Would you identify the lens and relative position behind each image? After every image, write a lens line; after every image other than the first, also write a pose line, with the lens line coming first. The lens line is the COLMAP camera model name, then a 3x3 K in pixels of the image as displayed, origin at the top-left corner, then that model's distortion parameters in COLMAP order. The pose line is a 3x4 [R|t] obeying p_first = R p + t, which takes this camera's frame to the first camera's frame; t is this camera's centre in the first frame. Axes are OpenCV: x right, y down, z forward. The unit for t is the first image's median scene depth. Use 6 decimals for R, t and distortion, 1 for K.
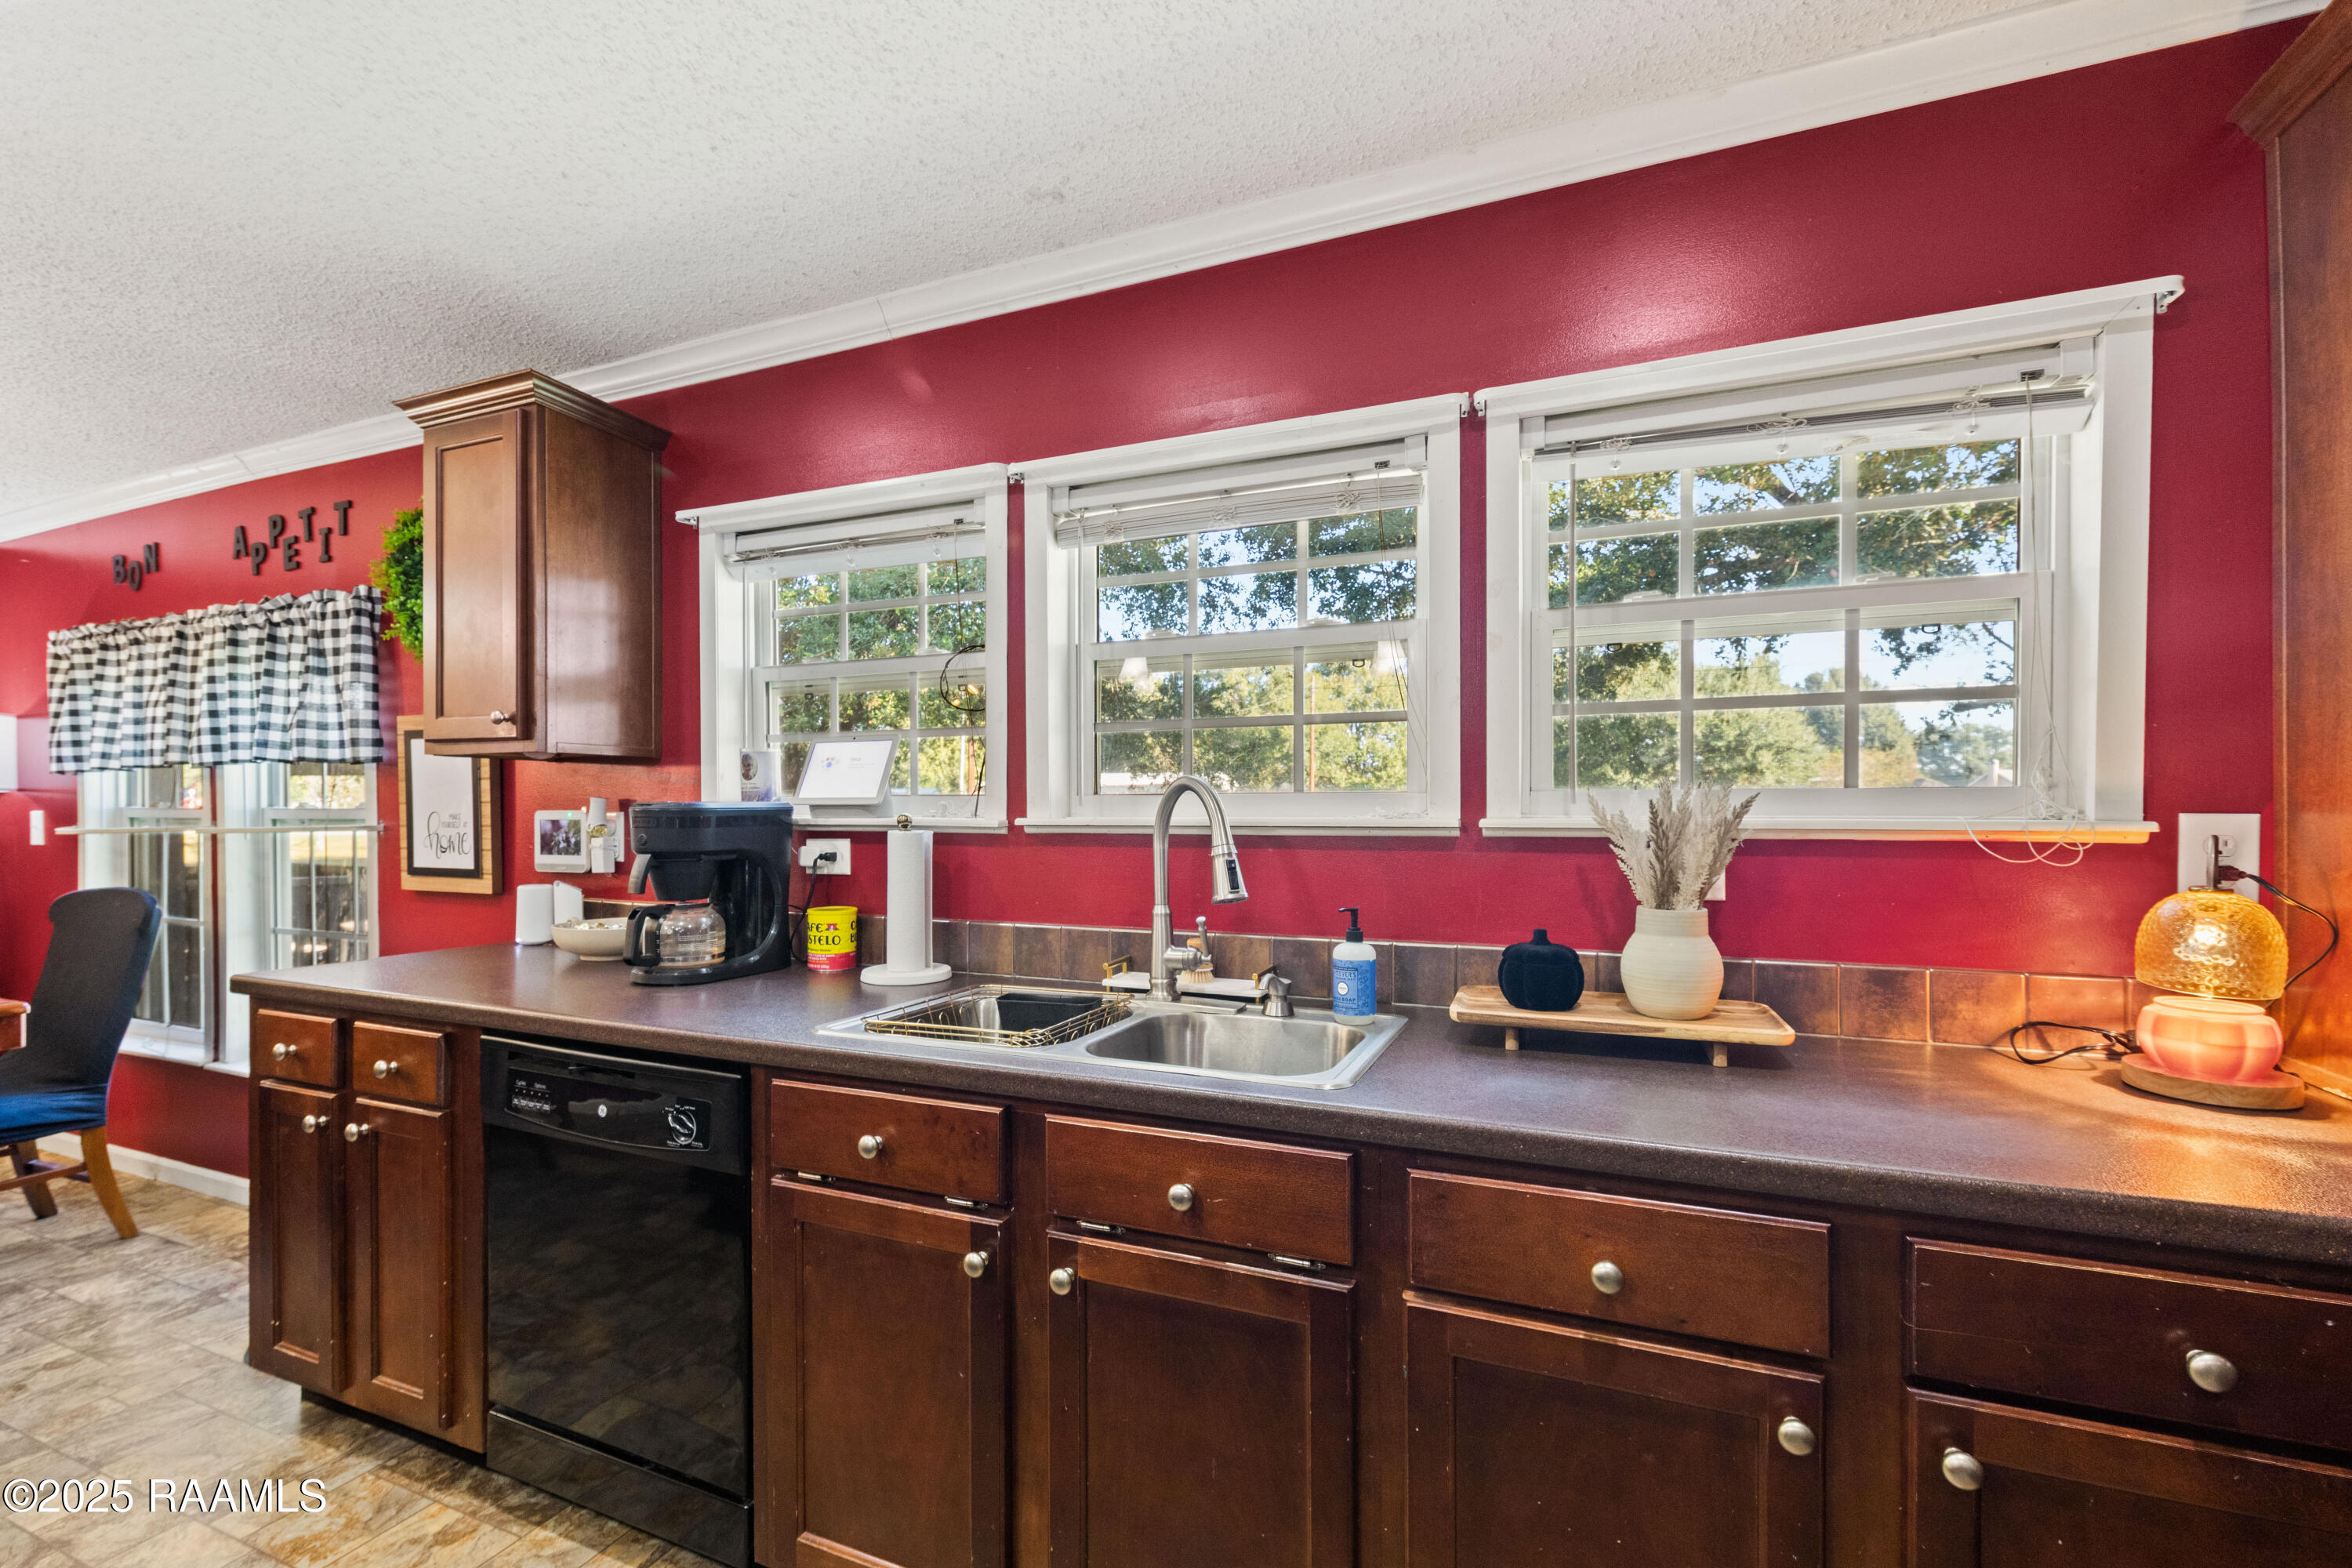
lens RADIAL K [[992.2, 0, 1180.5], [0, 992.2, 821.4], [0, 0, 1]] dist [0.000553, 0.000050]
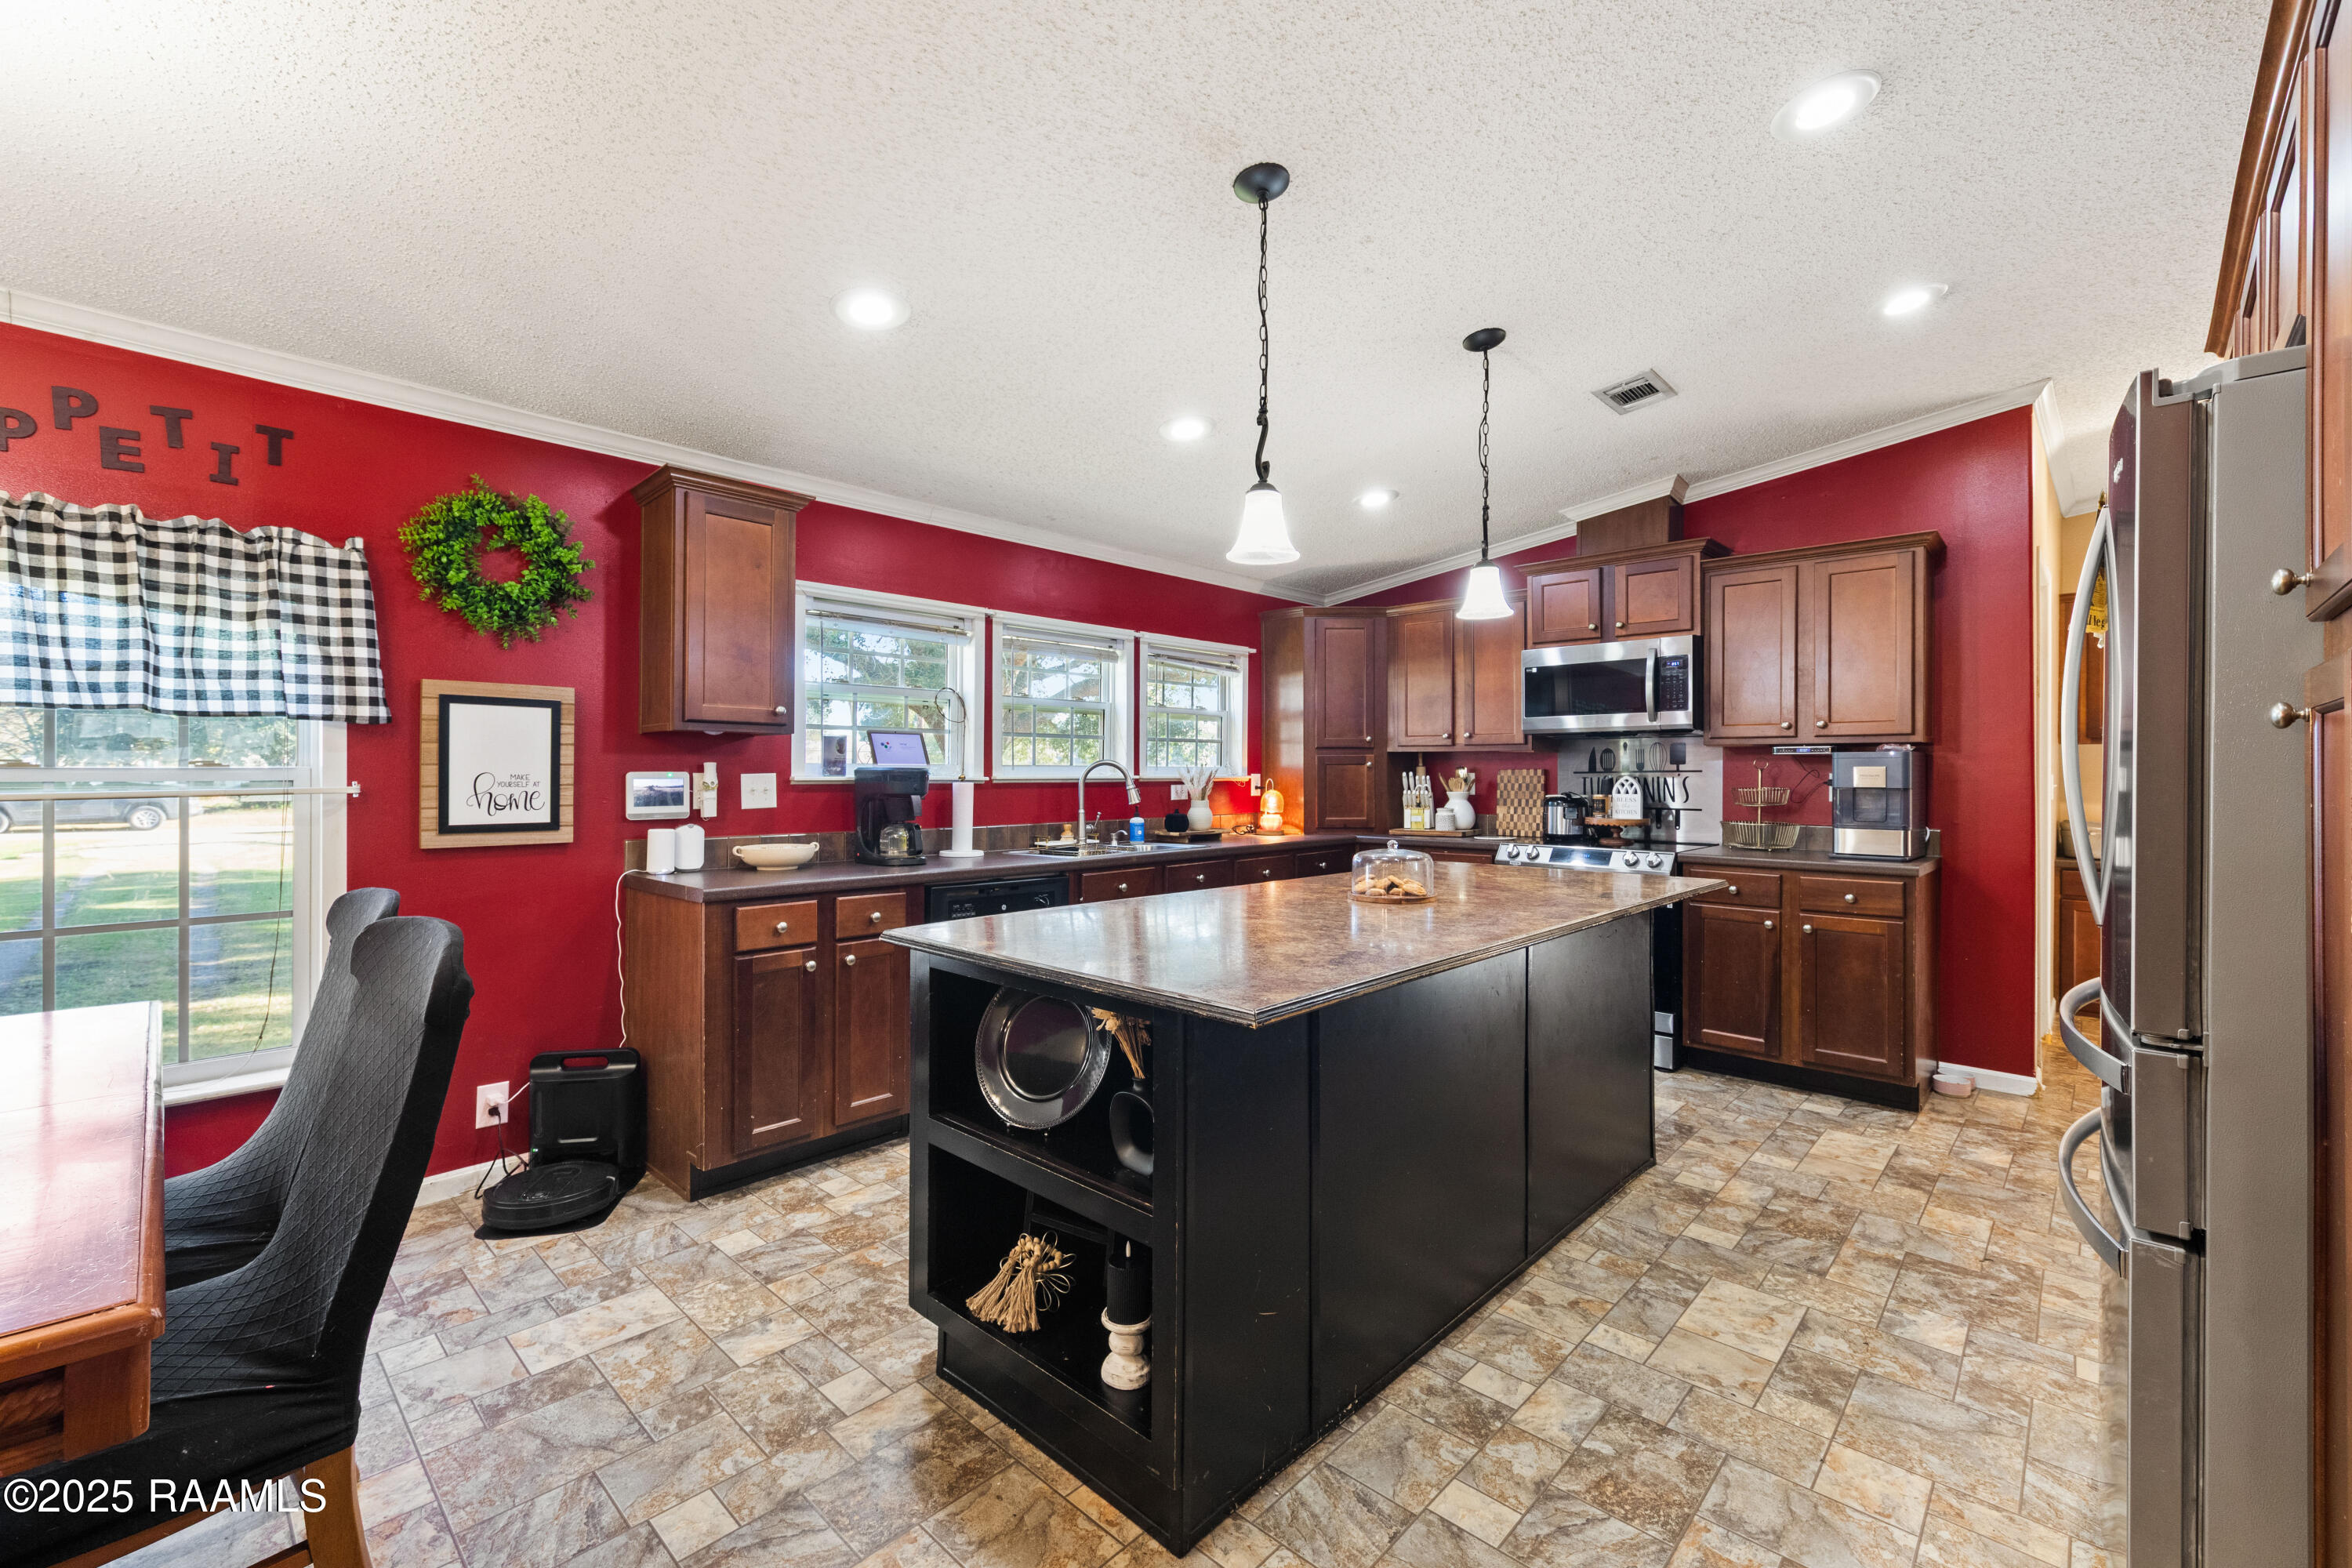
lens RADIAL K [[1006.4, 0, 1172.8], [0, 1006.4, 771.1], [0, 0, 1]] dist [0.001568, 0.000114]
pose [[0.348229, 0.002848, 0.937405, -2.033410], [0.008046, 0.999949, -0.006028, 0.002103], [-0.937375, 0.009641, 0.348189, -0.113391]]
